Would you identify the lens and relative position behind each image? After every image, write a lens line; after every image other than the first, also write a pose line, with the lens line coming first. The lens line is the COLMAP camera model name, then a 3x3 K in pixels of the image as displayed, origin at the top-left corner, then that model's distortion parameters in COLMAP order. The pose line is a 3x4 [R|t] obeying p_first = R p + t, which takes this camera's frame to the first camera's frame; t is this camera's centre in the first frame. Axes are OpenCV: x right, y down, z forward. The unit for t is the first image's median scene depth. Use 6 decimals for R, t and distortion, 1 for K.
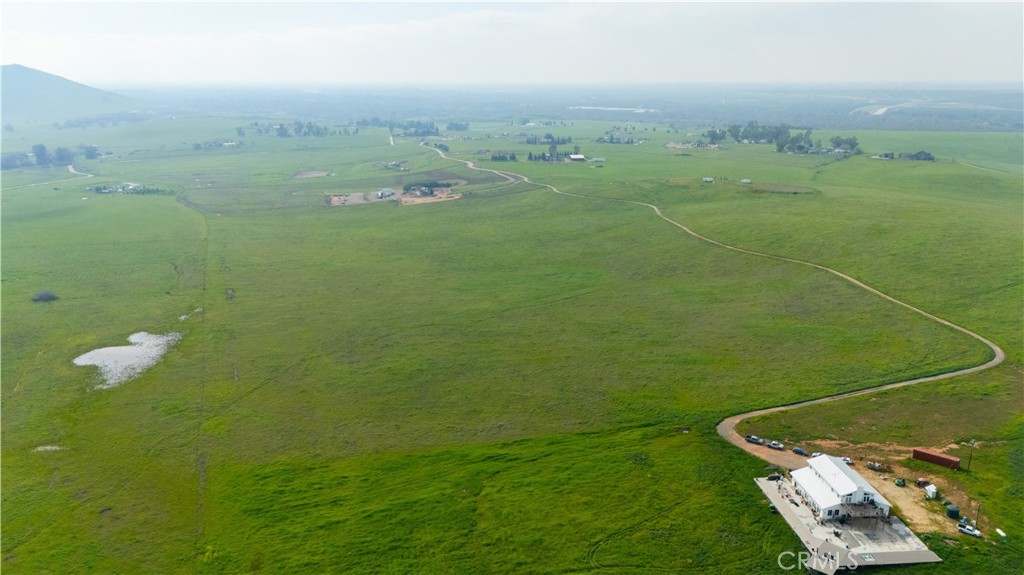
lens RADIAL K [[748.8, 0, 509.1], [0, 748.8, 290.6], [0, 0, 1]] dist [0.076855, -0.074533]
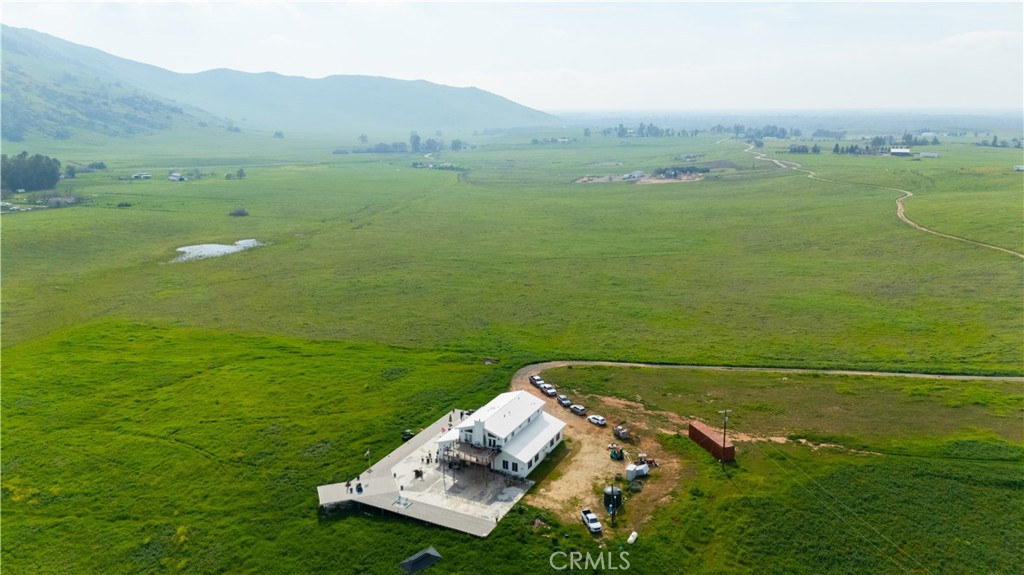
lens RADIAL K [[748.8, 0, 504.7], [0, 748.8, 290.0], [0, 0, 1]] dist [0.076855, -0.074533]
pose [[0.850305, 0.126290, -0.510913, 0.477923], [-0.143477, 0.989636, 0.005838, 0.077900], [0.506356, 0.068340, 0.859612, 0.245135]]
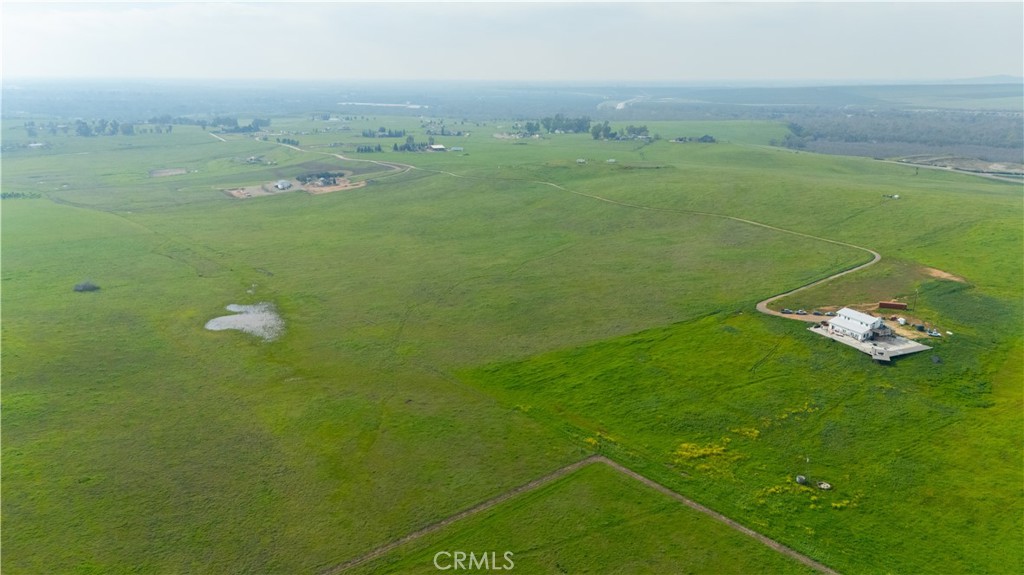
lens RADIAL K [[748.8, 0, 510.1], [0, 748.8, 286.4], [0, 0, 1]] dist [0.076855, -0.074533]
pose [[0.945167, -0.087414, 0.314672, -0.493872], [0.087640, 0.996061, 0.013459, 0.055007], [-0.314609, 0.014857, 0.949105, -0.203869]]
